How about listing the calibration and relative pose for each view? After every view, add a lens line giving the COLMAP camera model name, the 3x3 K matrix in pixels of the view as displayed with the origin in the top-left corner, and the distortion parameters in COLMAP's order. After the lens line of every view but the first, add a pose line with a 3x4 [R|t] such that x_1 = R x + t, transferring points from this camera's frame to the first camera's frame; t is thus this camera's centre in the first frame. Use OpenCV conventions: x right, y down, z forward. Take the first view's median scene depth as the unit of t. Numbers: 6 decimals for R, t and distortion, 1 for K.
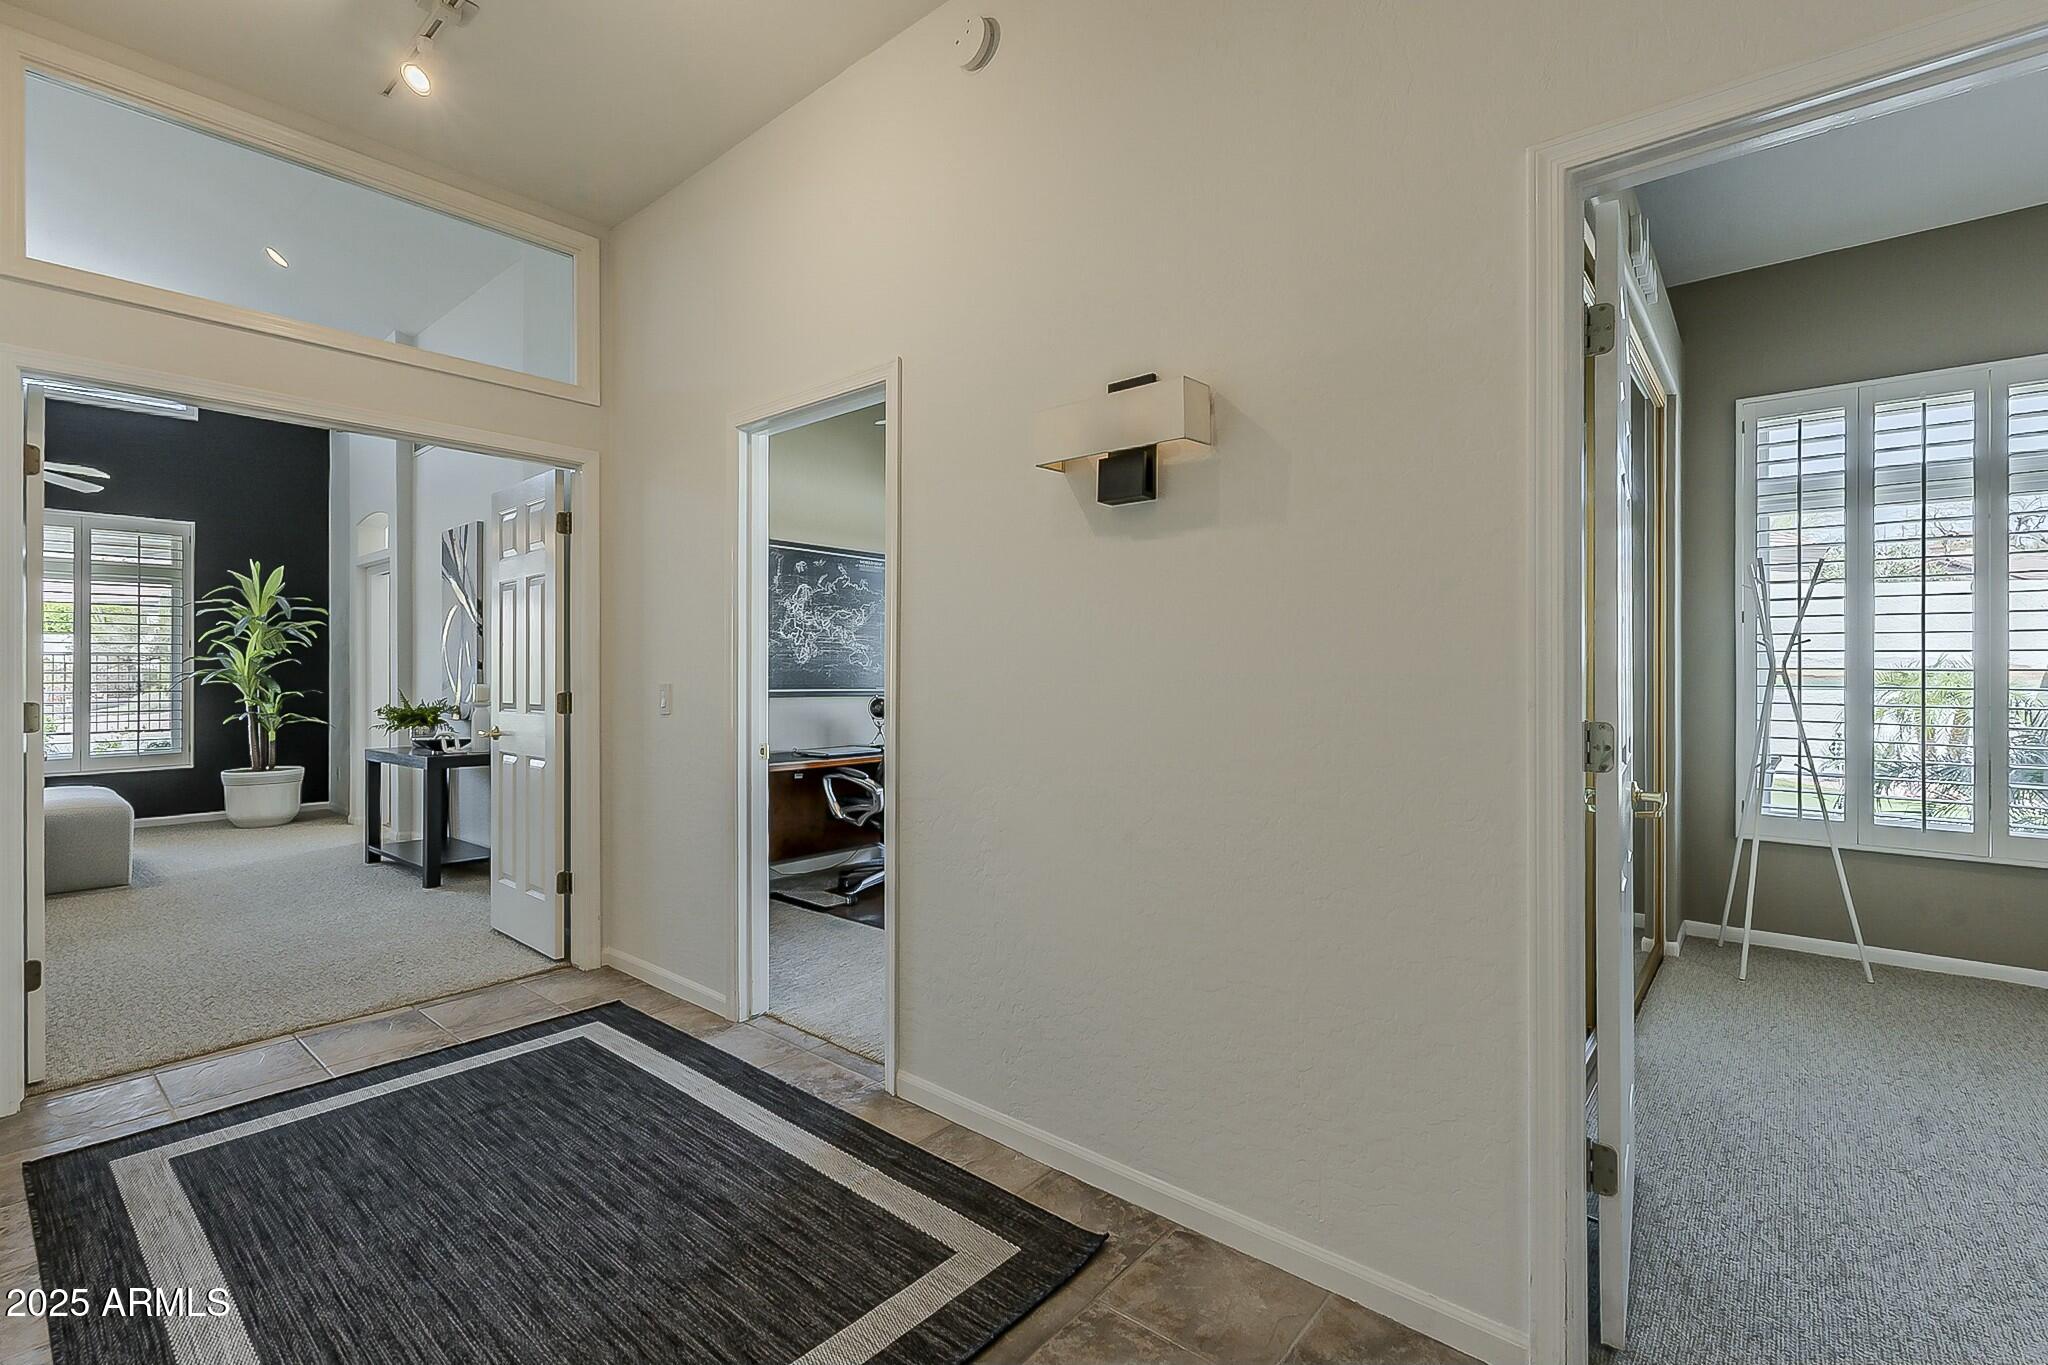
lens RADIAL K [[921.6, 0, 1019.8], [0, 921.6, 679.9], [0, 0, 1]] dist [0.002586, 0.002525]
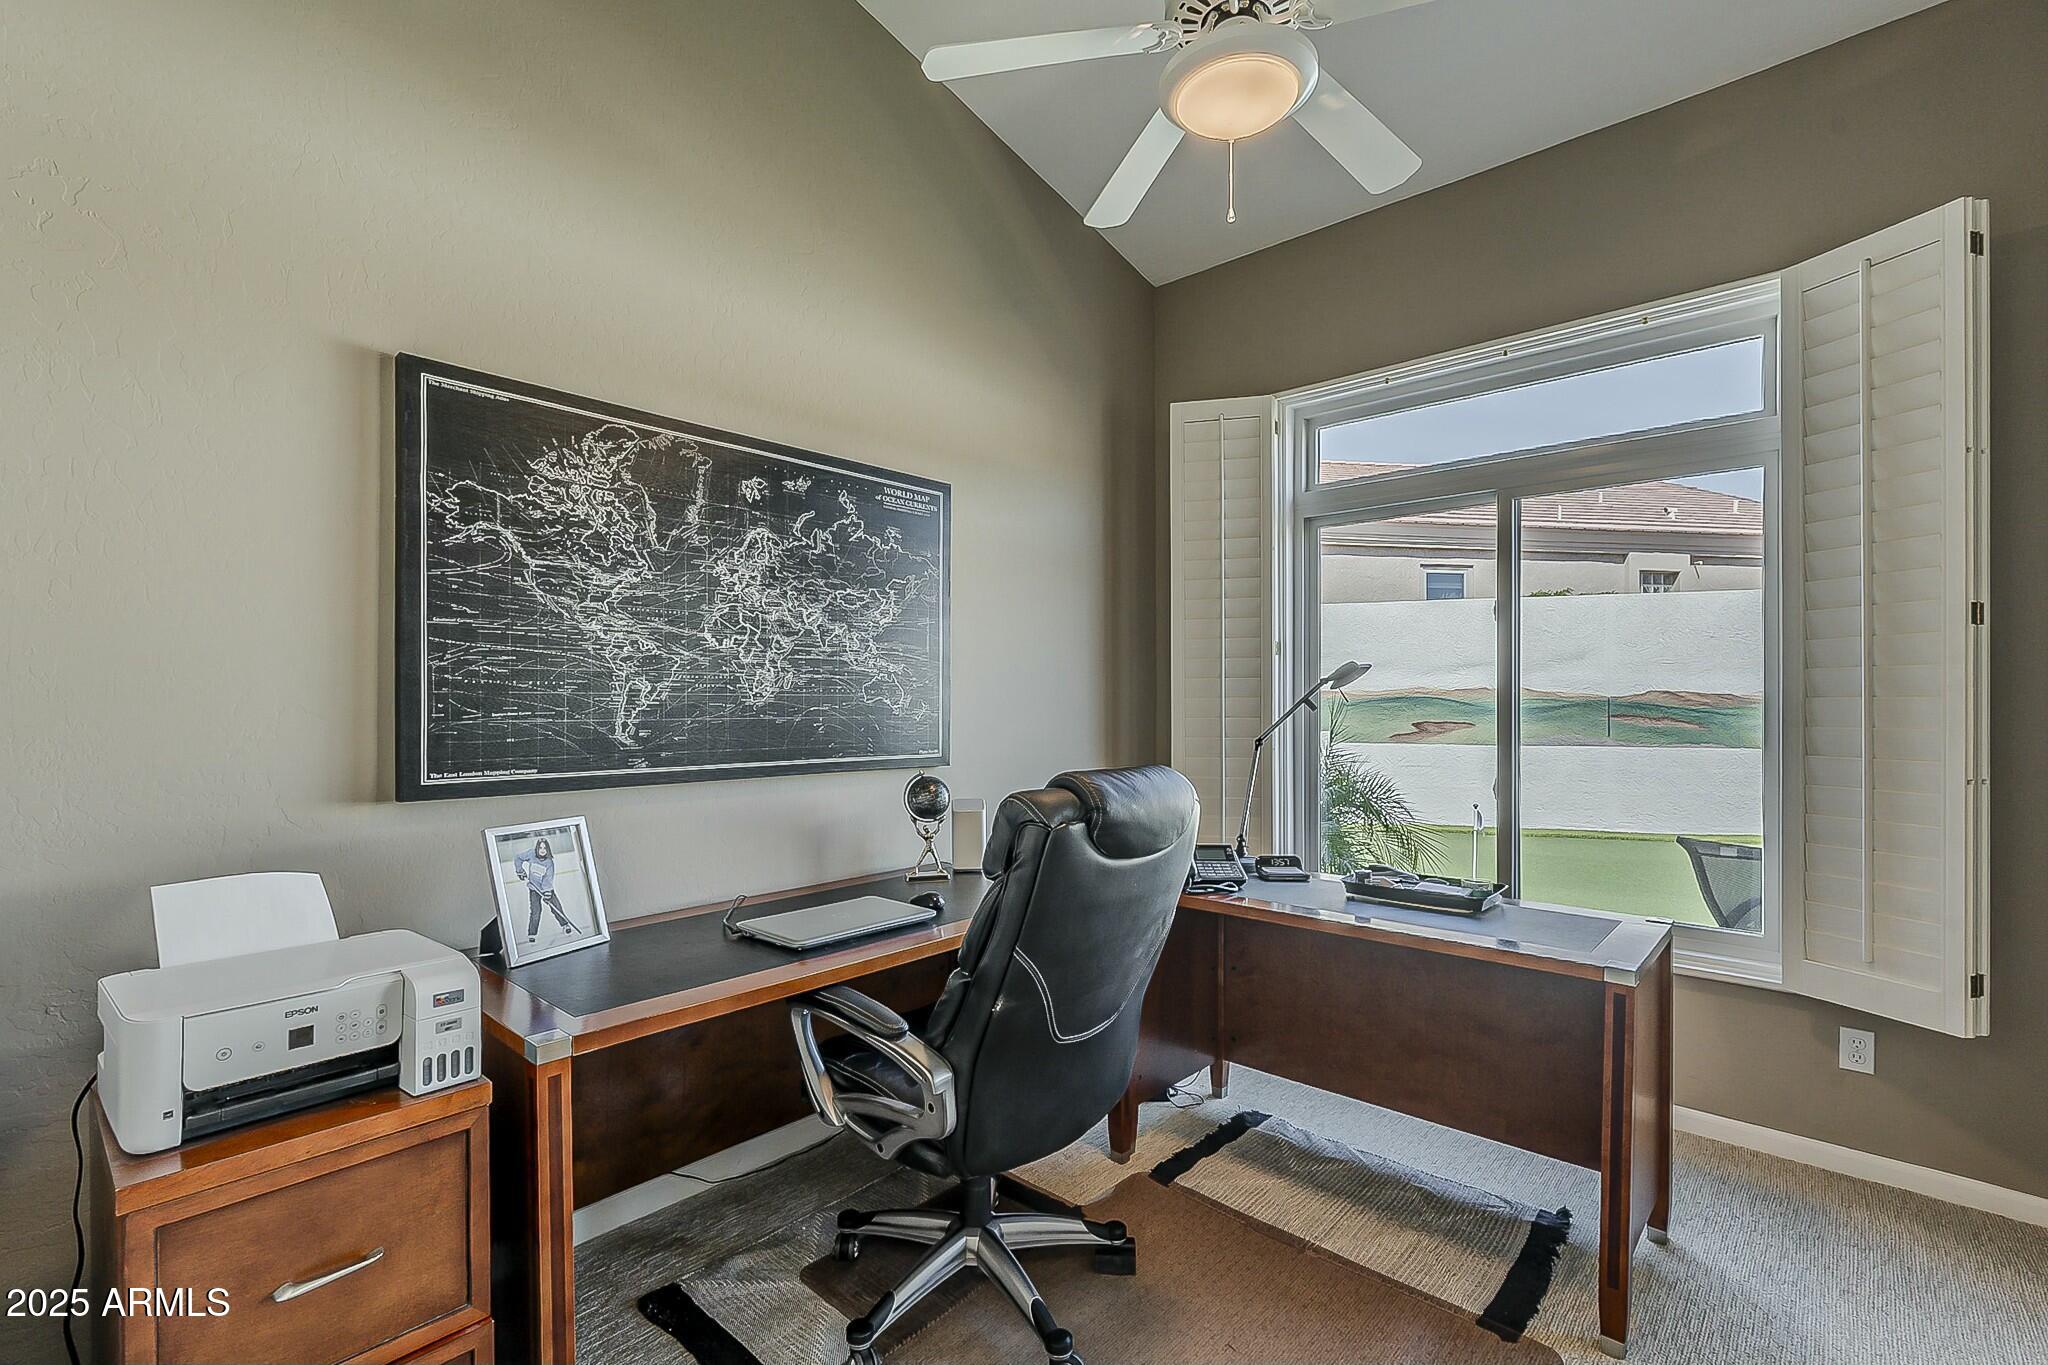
lens RADIAL K [[921.6, 0, 1034.1], [0, 921.6, 697.0], [0, 0, 1]] dist [0.002586, 0.002525]
pose [[0.999914, -0.005860, -0.011729, -0.093959], [0.005813, 0.999975, -0.004024, -0.018634], [0.011752, 0.003955, 0.999923, 0.540171]]
